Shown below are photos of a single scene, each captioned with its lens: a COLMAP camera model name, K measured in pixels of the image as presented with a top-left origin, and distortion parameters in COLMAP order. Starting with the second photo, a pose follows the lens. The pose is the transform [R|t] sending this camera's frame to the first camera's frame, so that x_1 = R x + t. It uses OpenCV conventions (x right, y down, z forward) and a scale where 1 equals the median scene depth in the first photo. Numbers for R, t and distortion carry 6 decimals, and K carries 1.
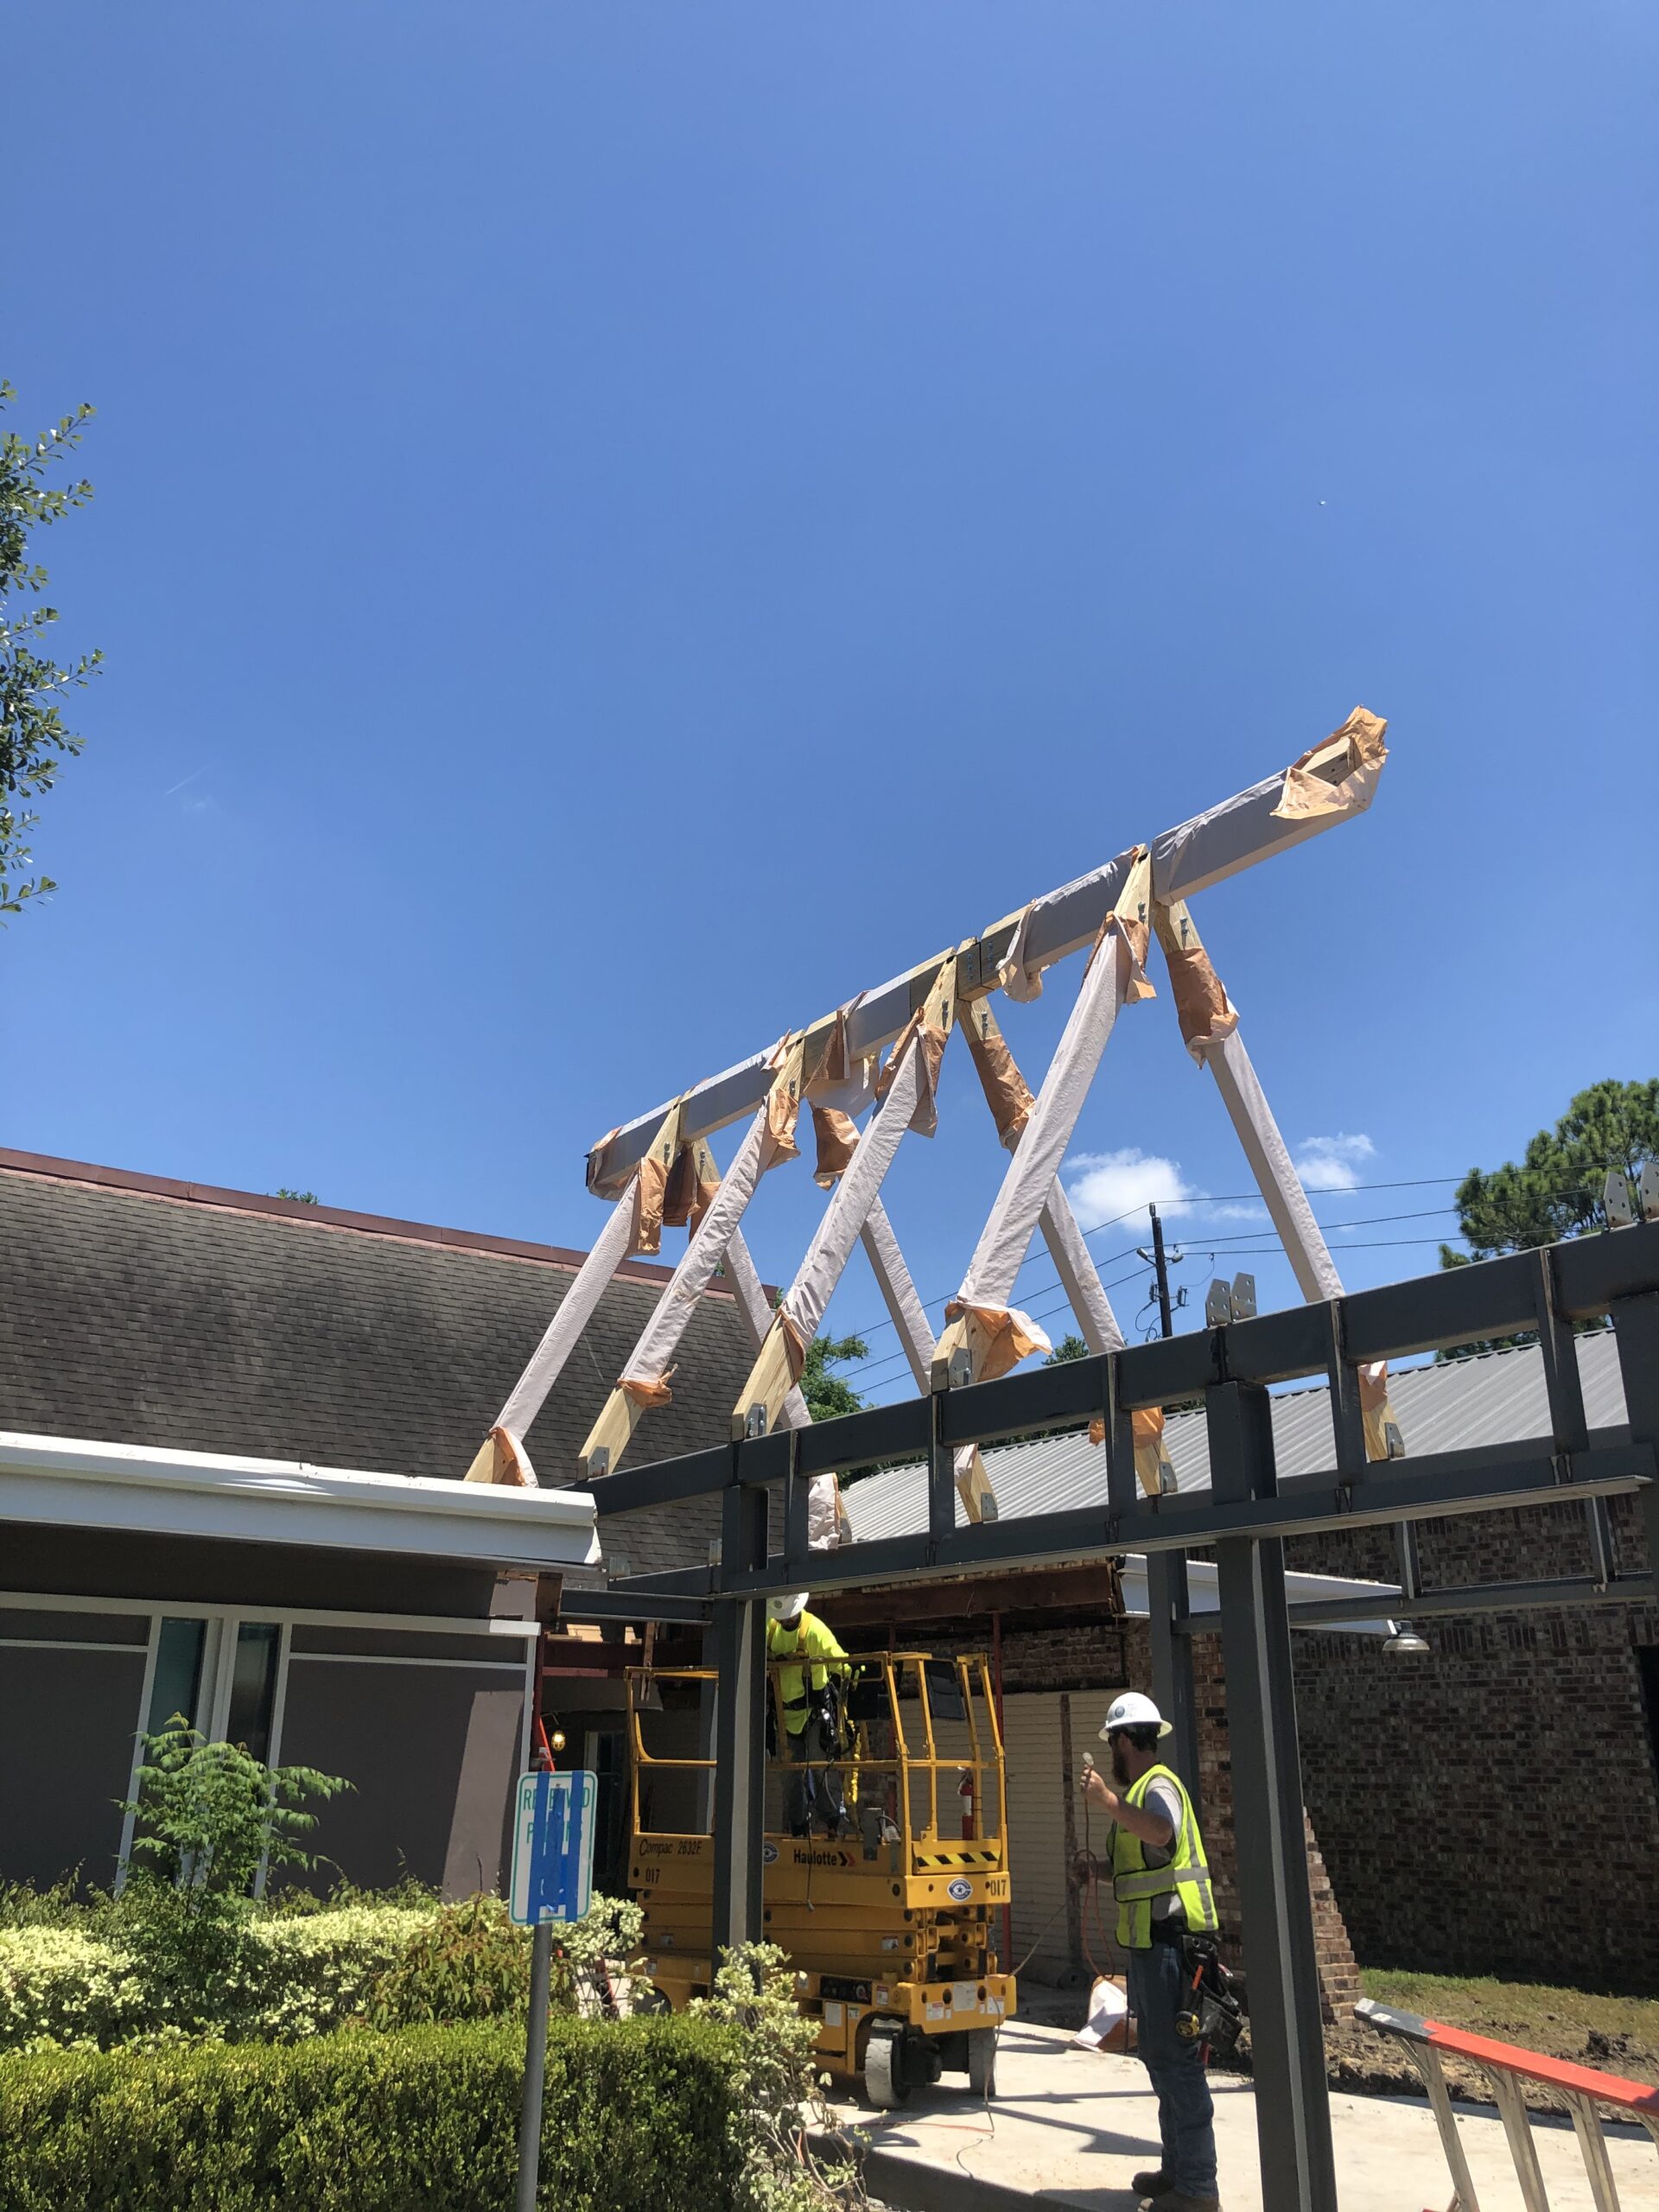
lens RADIAL K [[1840.2, 0, 836.7], [0, 1840.2, 1108.1], [0, 0, 1]] dist [0.028720, 0.013254]
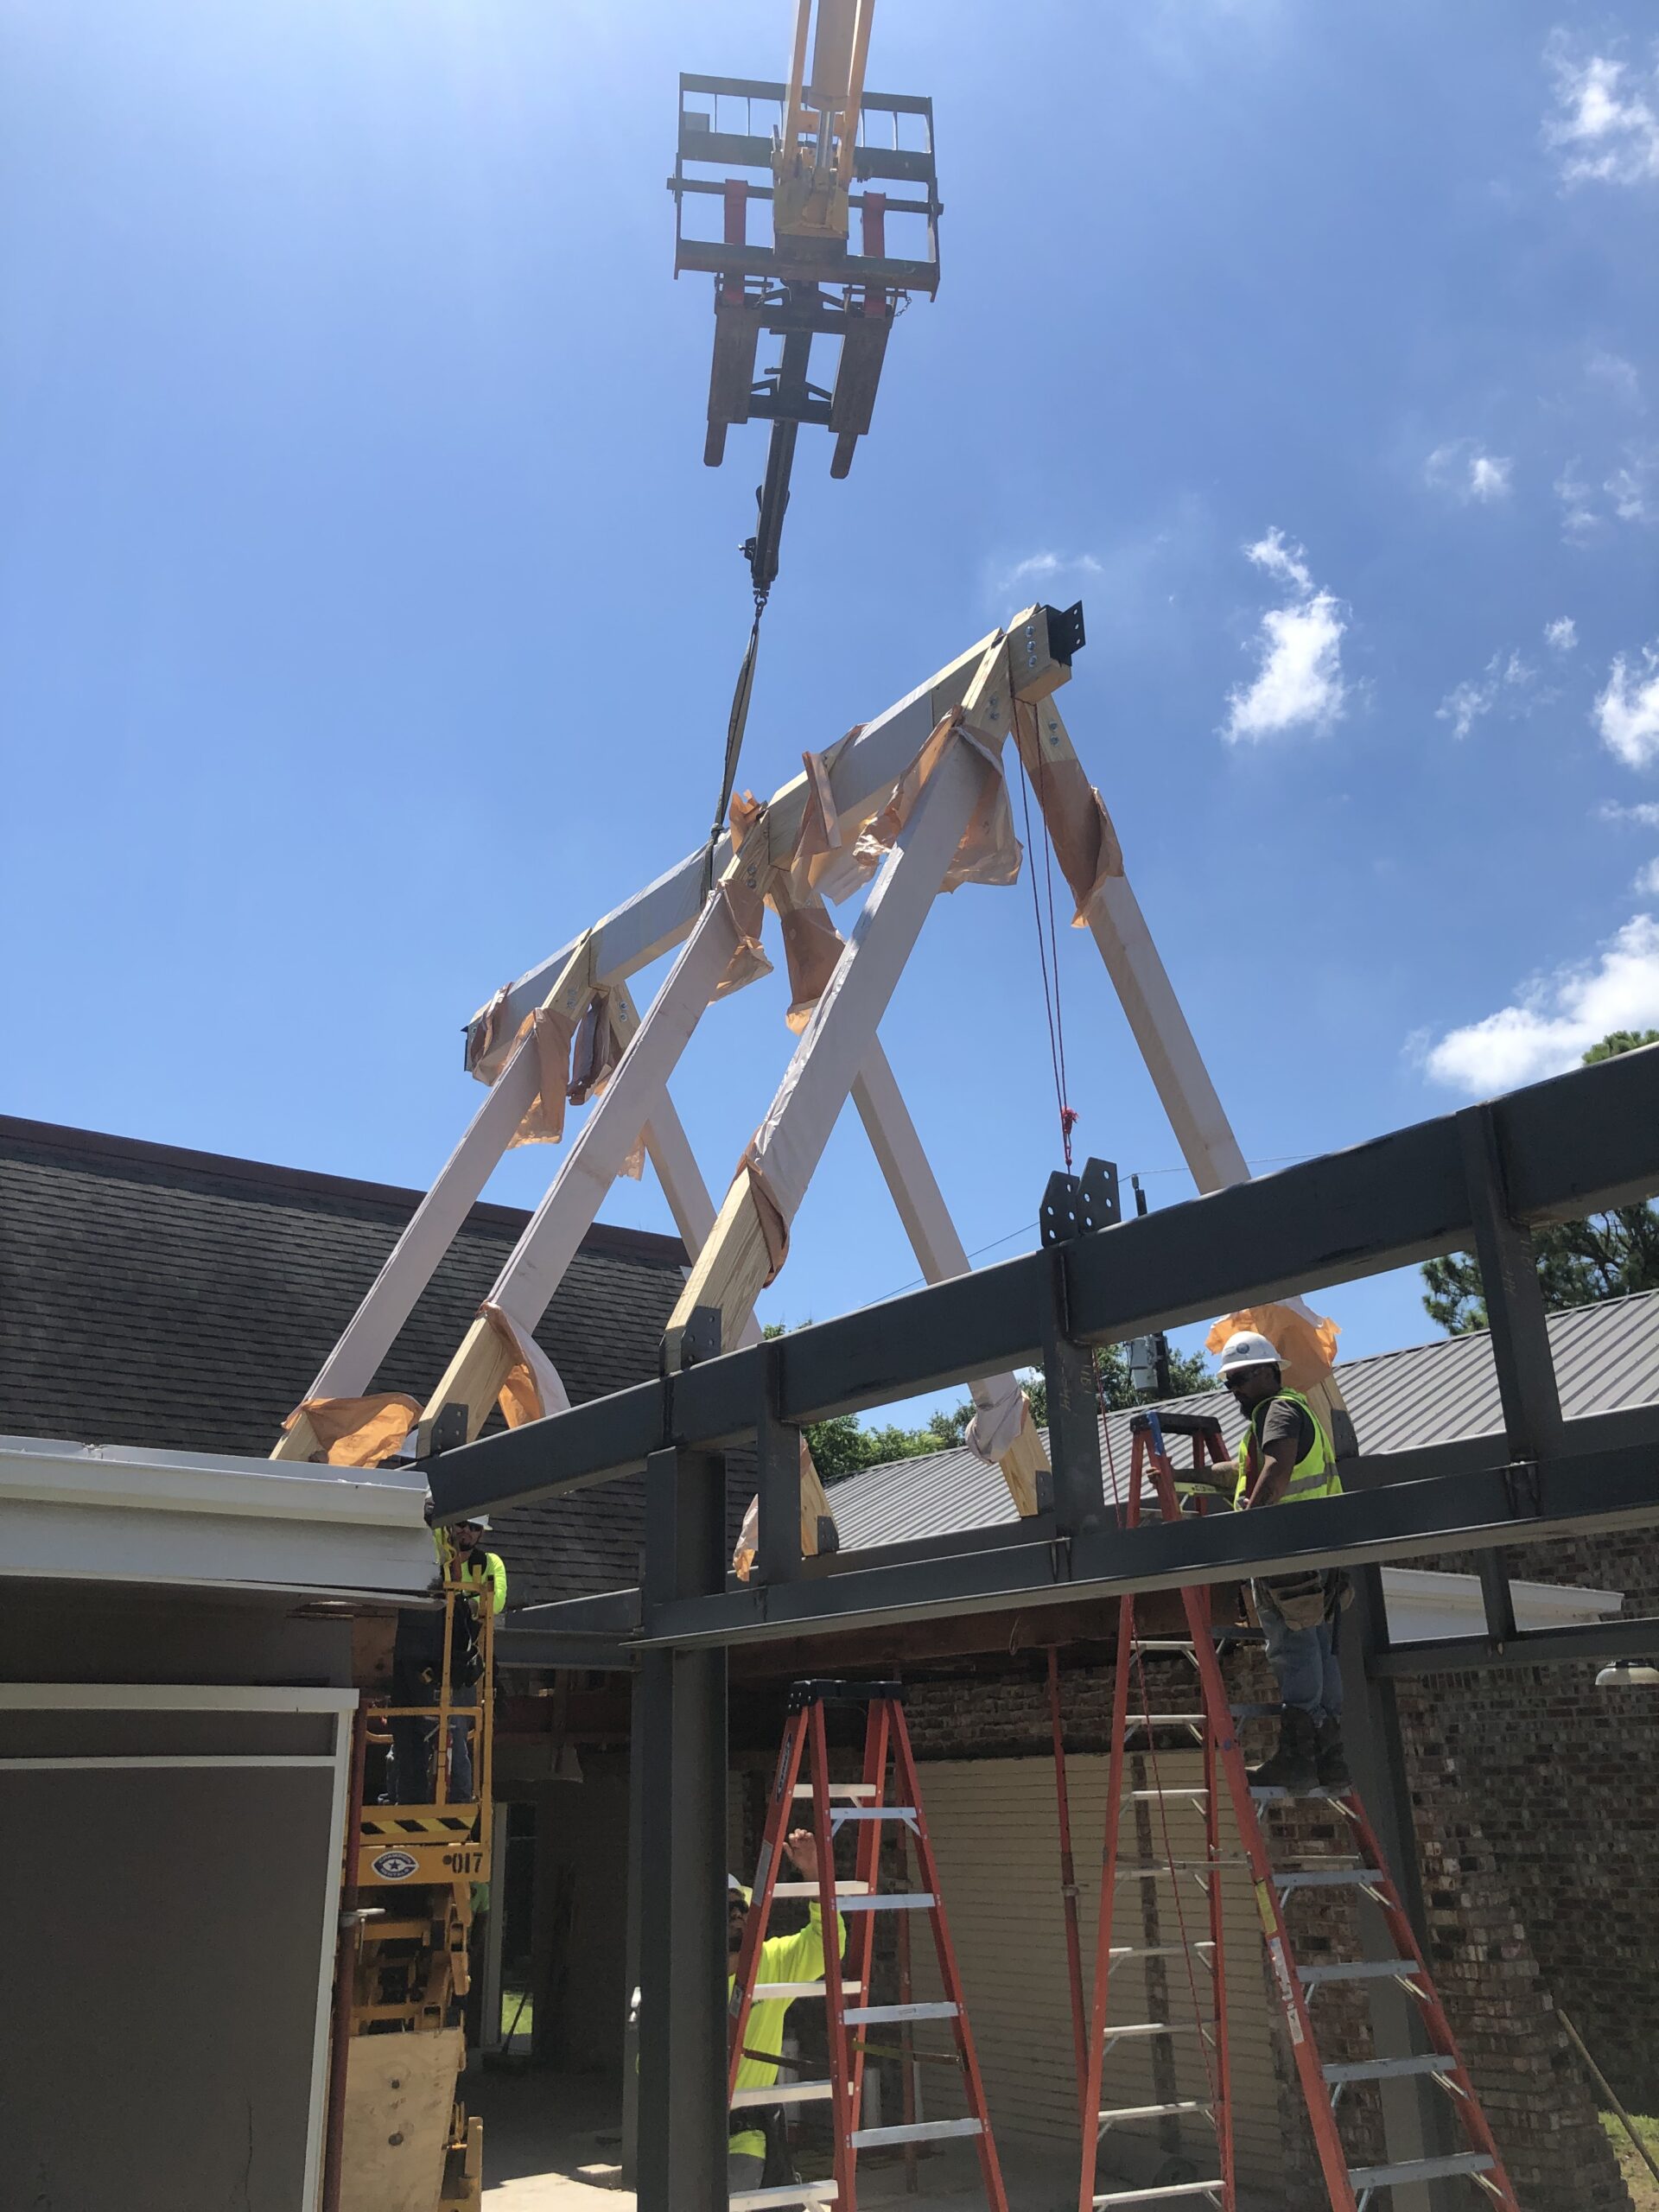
lens RADIAL K [[1833.6, 0, 818.5], [0, 1833.6, 1091.9], [0, 0, 1]] dist [0.009628, 0.009823]
pose [[0.999485, -0.018081, 0.026504, -0.014042], [0.018600, 0.999637, -0.019468, 0.064378], [-0.026142, 0.019951, 0.999459, 0.258863]]
